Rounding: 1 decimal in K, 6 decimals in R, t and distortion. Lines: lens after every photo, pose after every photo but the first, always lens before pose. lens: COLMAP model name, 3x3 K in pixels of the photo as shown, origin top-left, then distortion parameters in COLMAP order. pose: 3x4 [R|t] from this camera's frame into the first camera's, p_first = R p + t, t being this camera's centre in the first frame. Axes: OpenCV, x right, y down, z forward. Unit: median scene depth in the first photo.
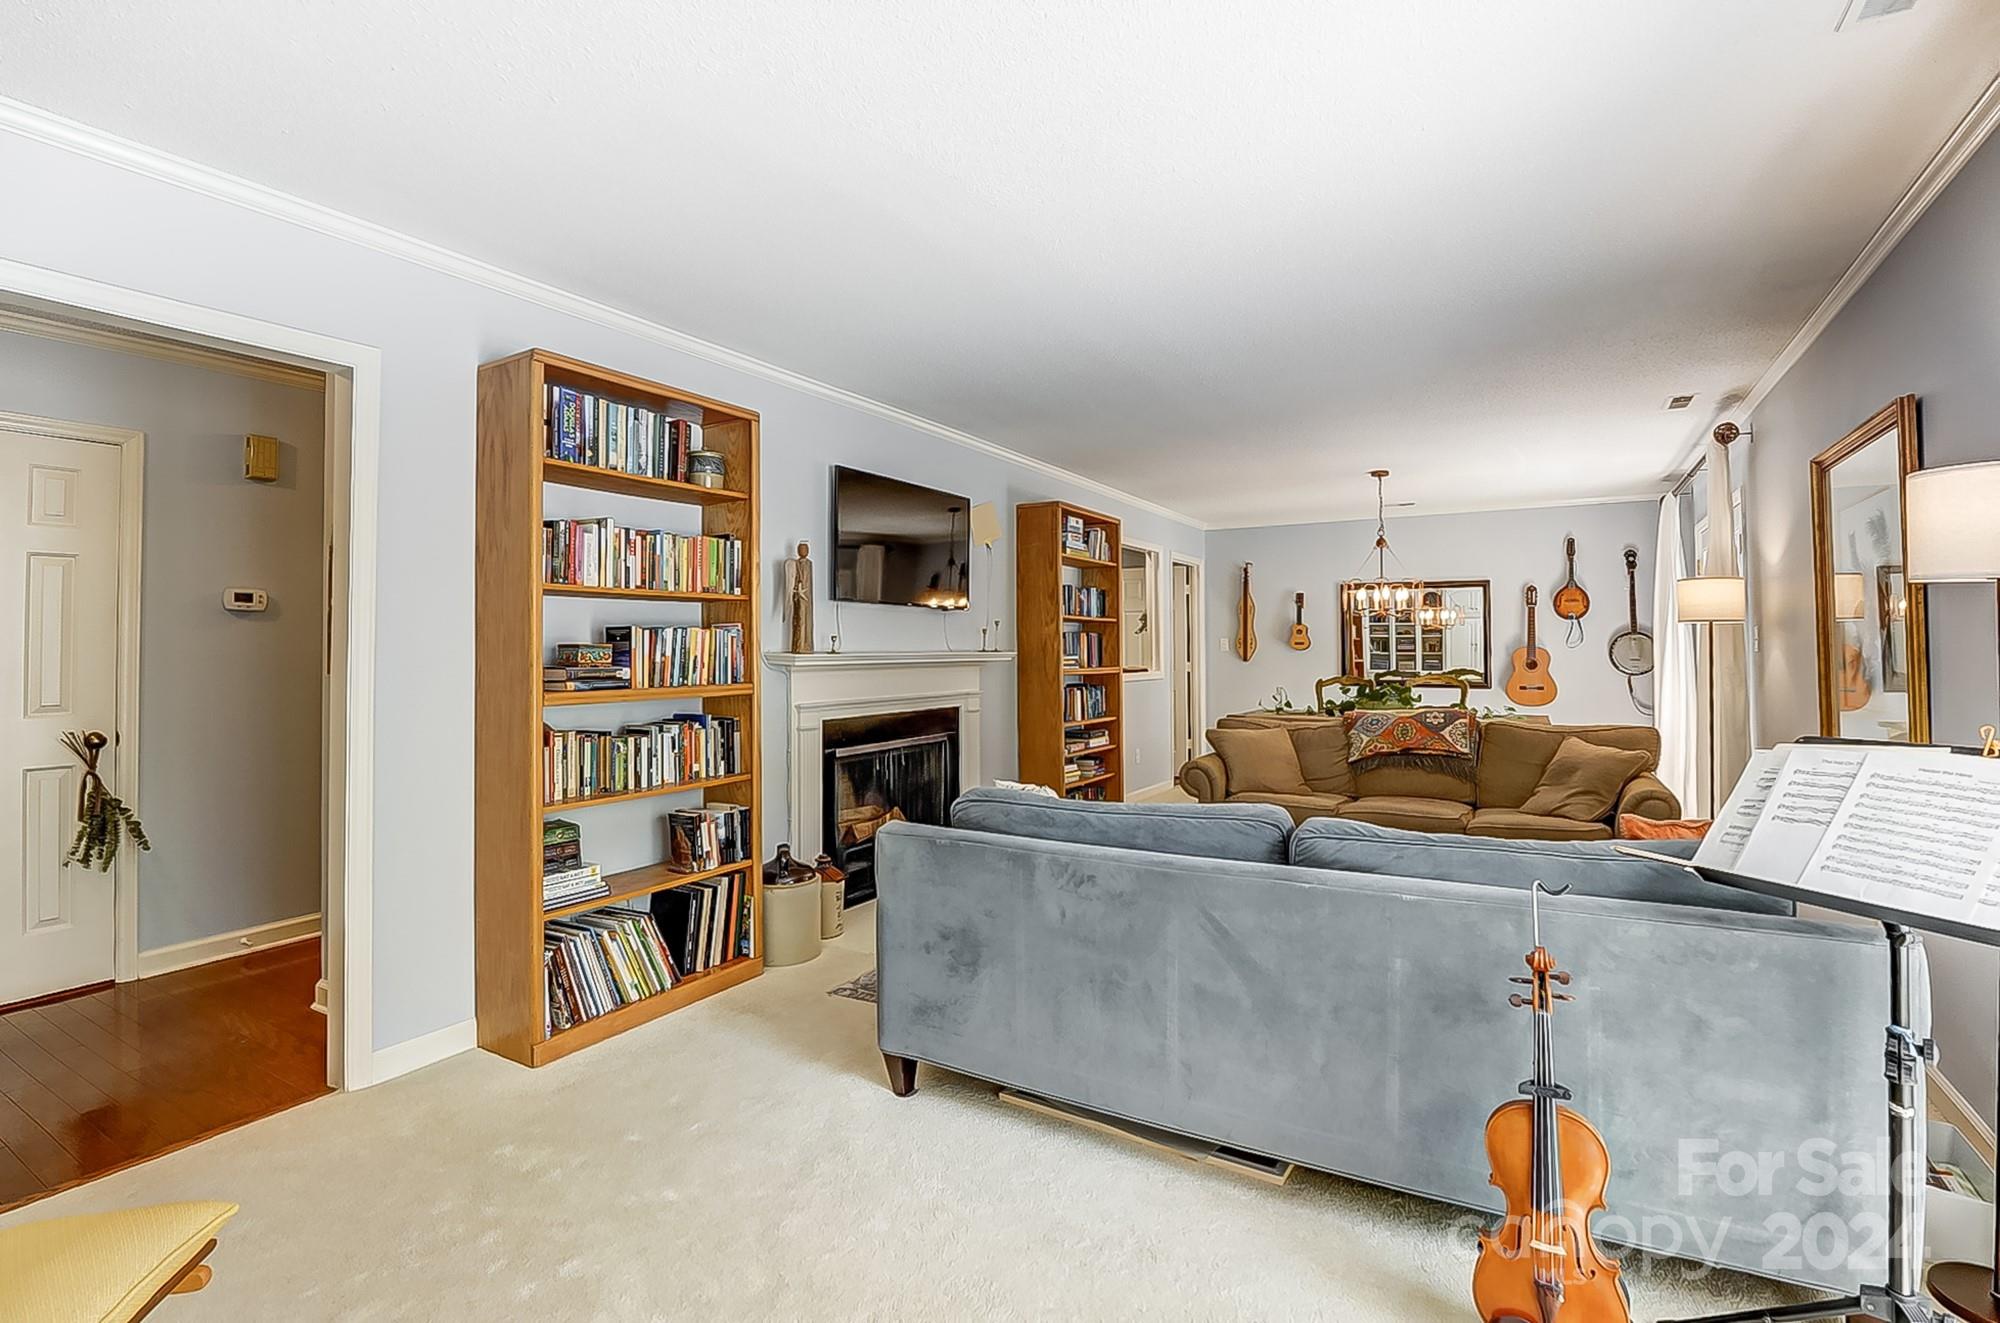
lens RADIAL K [[912.6, 0, 1006.6], [0, 912.6, 621.7], [0, 0, 1]] dist [-0.041640, 0.011786]
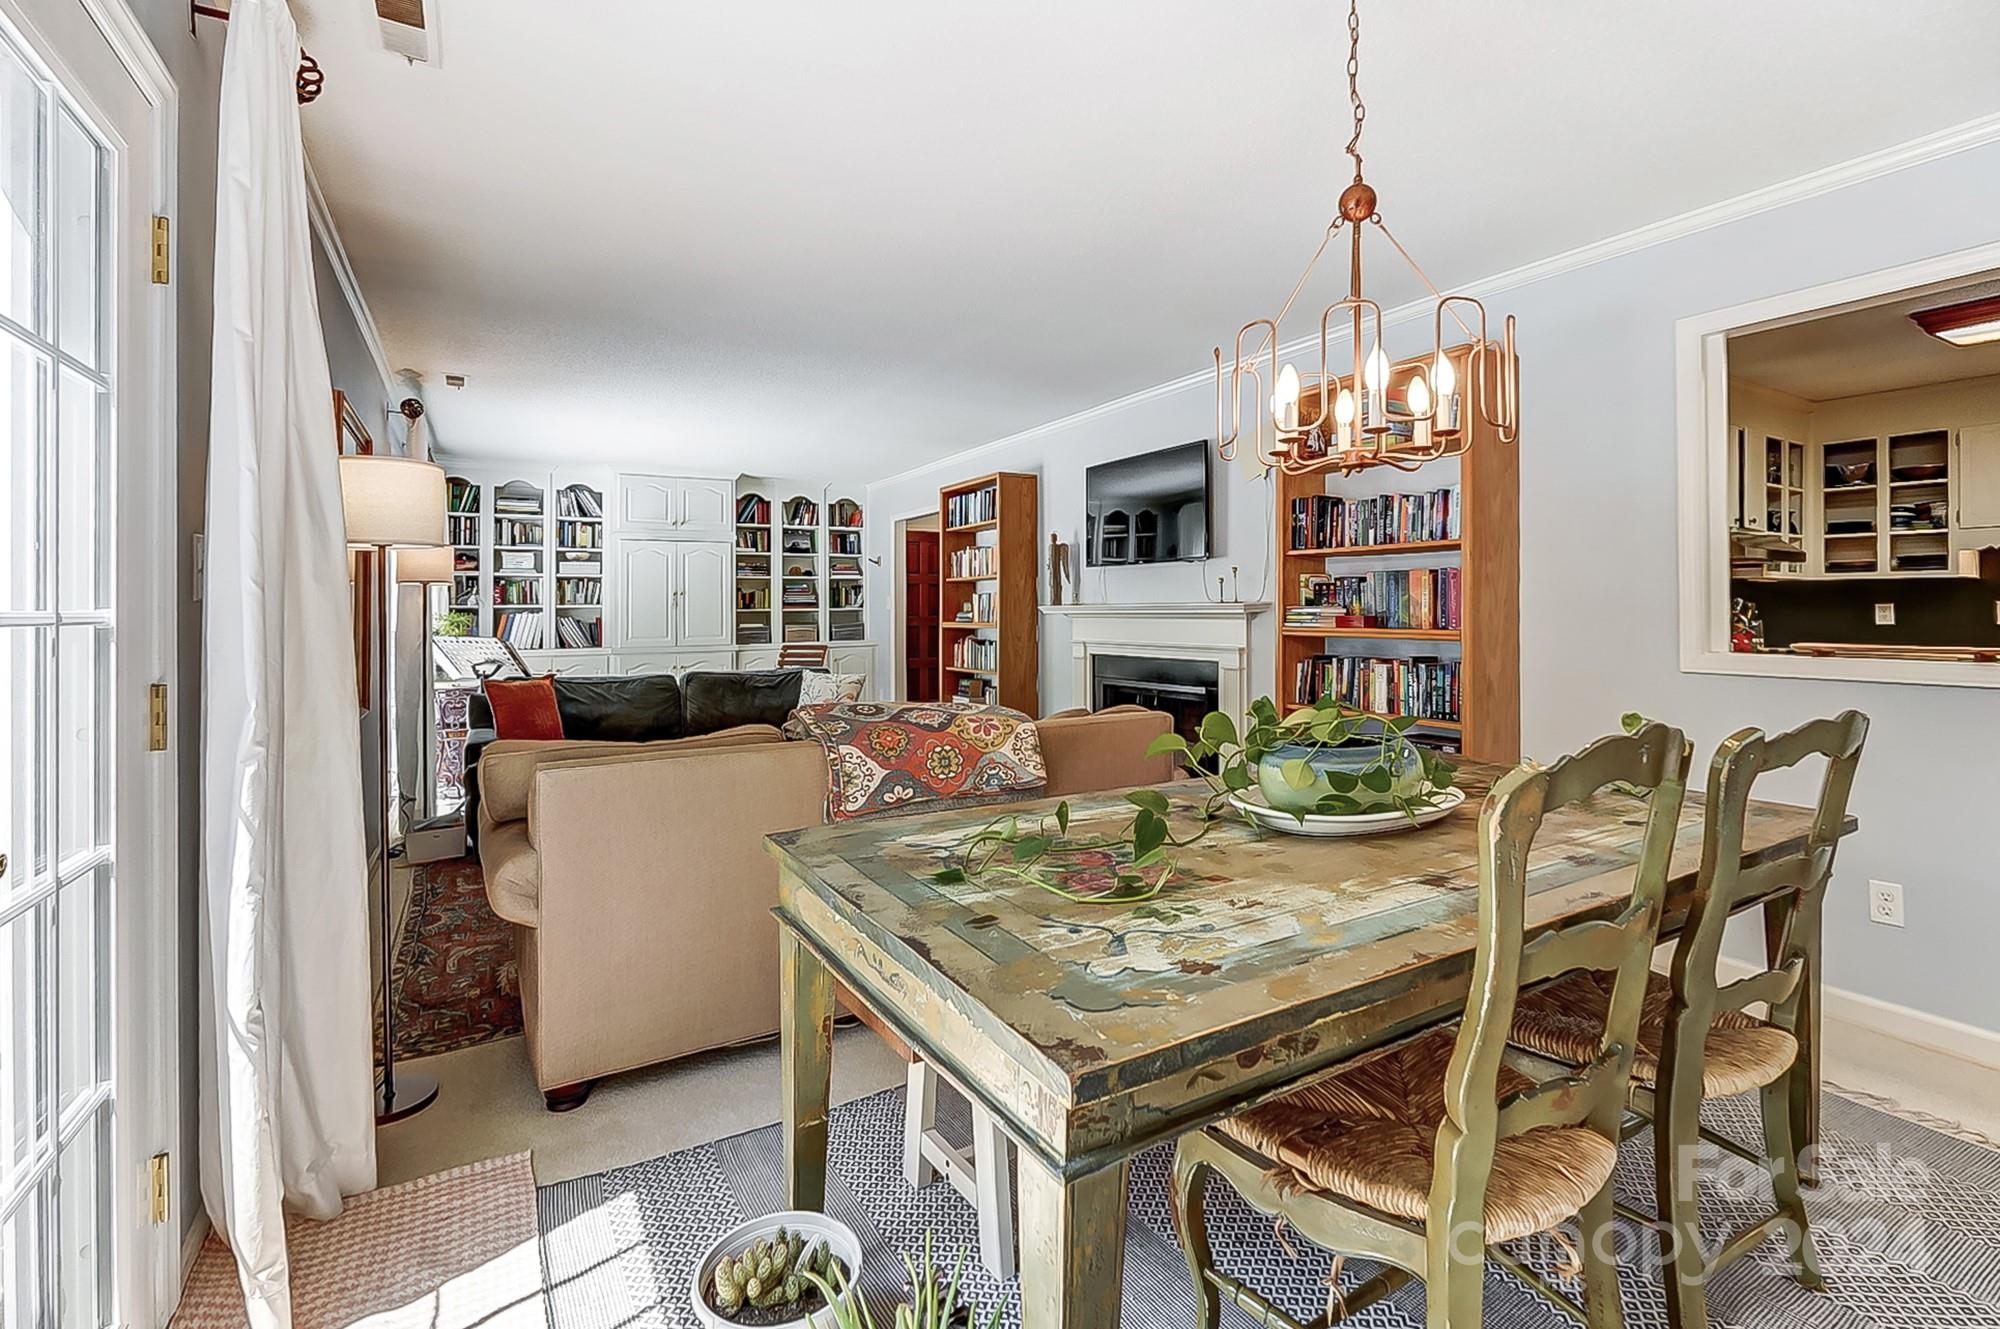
lens RADIAL K [[917.0, 0, 1011.6], [0, 917.0, 626.2], [0, 0, 1]] dist [-0.020131, 0.000363]
pose [[-0.486656, 0.021196, -0.873337, 1.391410], [0.034406, 0.999395, 0.005083, 0.071224], [0.872916, -0.027575, -0.487091, 2.034843]]
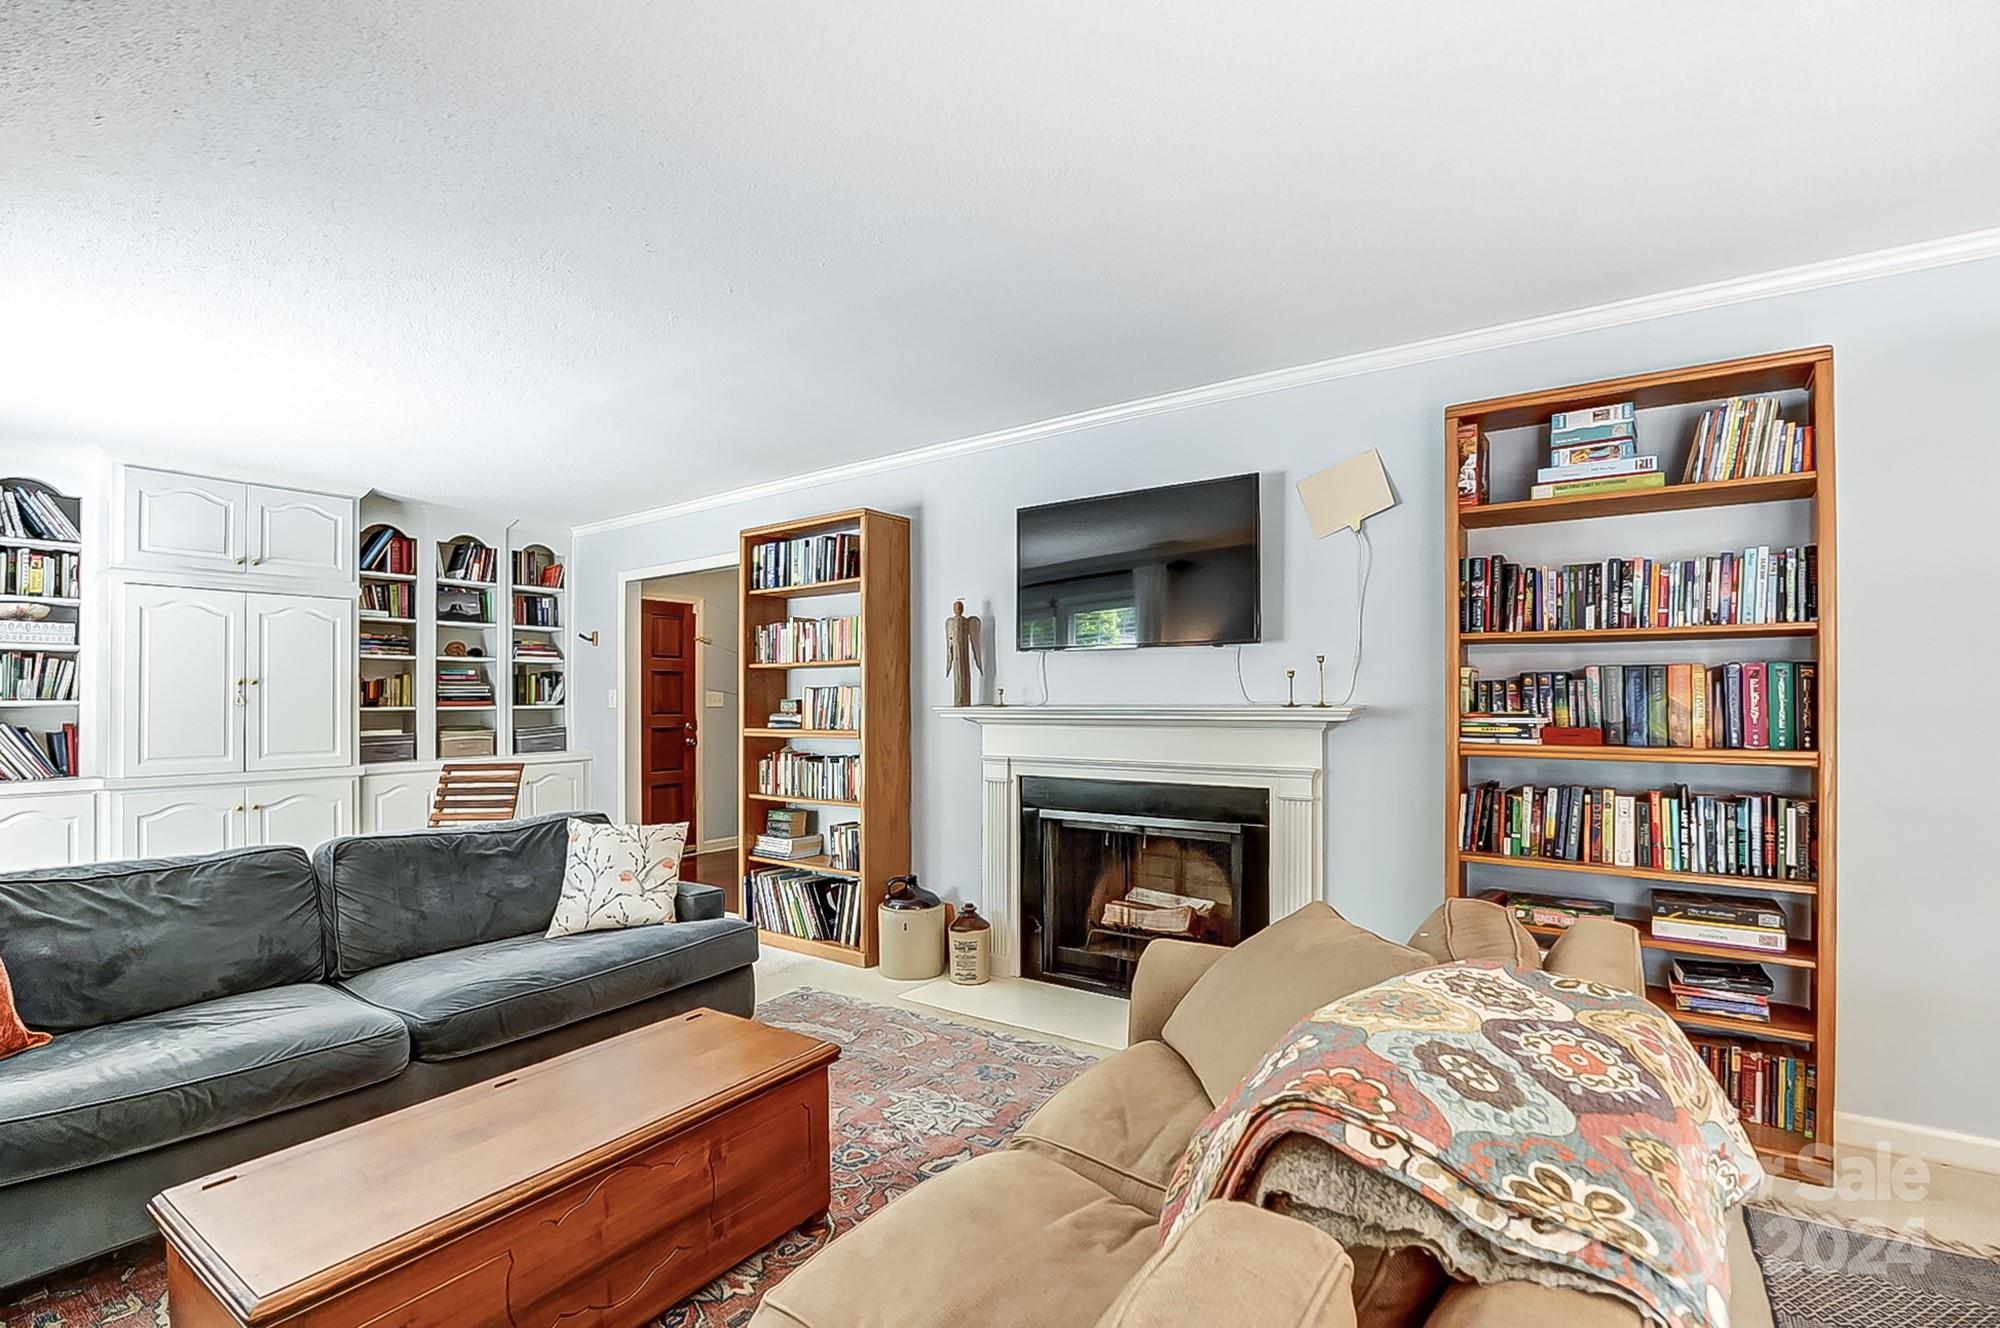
lens RADIAL K [[907.7, 0, 1026.5], [0, 907.7, 710.7], [0, 0, 1]] dist [-0.041490, 0.009591]
pose [[-0.076224, 0.014678, -0.996983, 0.983610], [0.033341, 0.999370, 0.012164, 0.036084], [0.996533, -0.032313, -0.076665, 1.398289]]
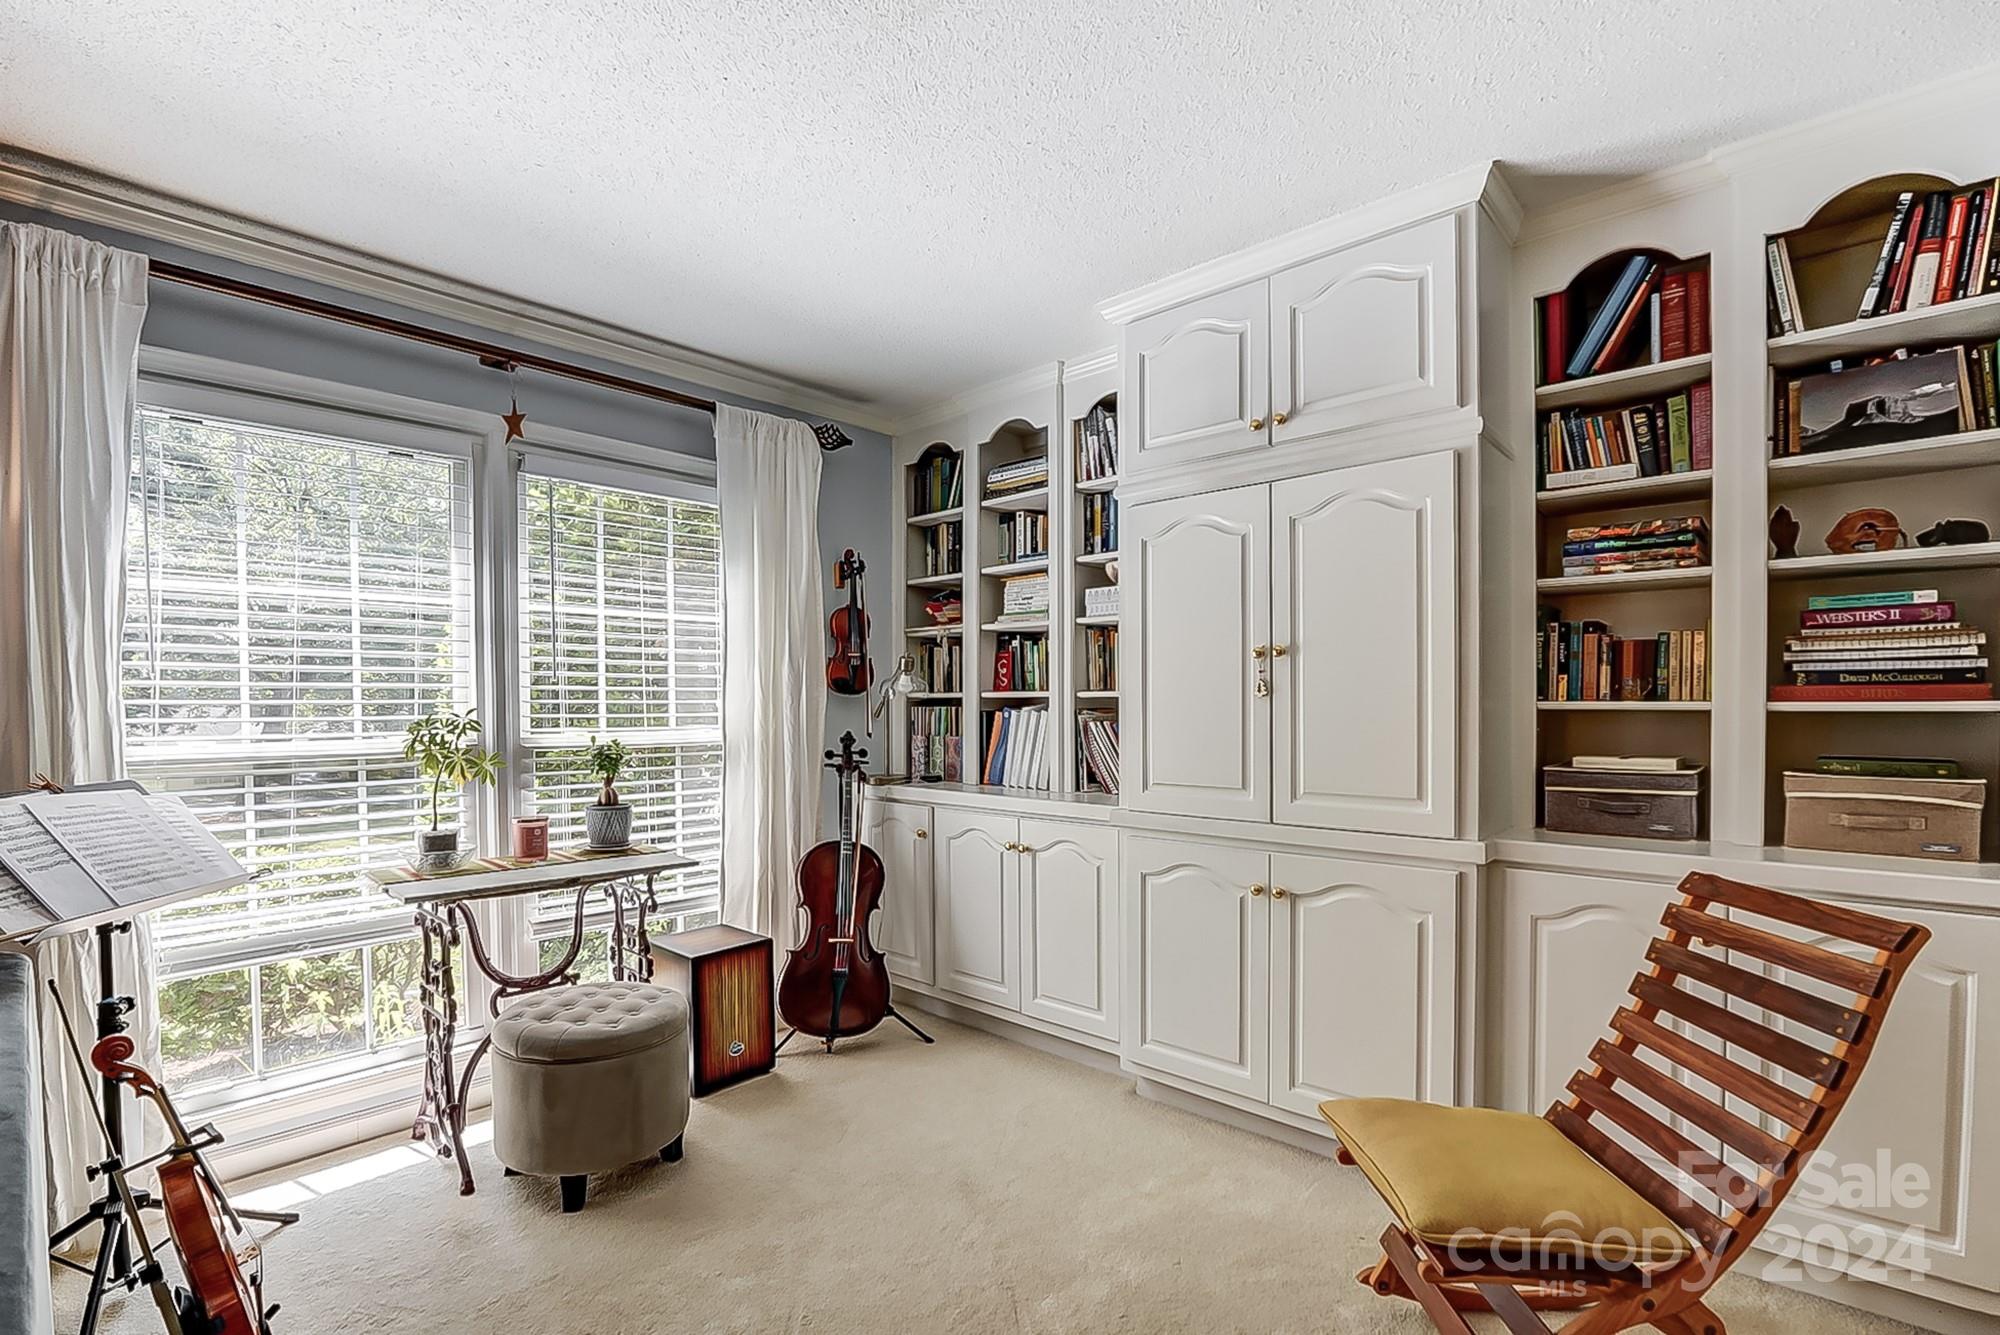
lens RADIAL K [[891.3, 0, 1032.2], [0, 891.3, 727.6], [0, 0, 1]] dist [-0.025335, 0.000389]
pose [[-0.977527, 0.002315, 0.210799, -0.248642], [0.003611, 0.999977, 0.005763, 0.023630], [-0.210780, 0.006395, -0.977513, 0.841329]]
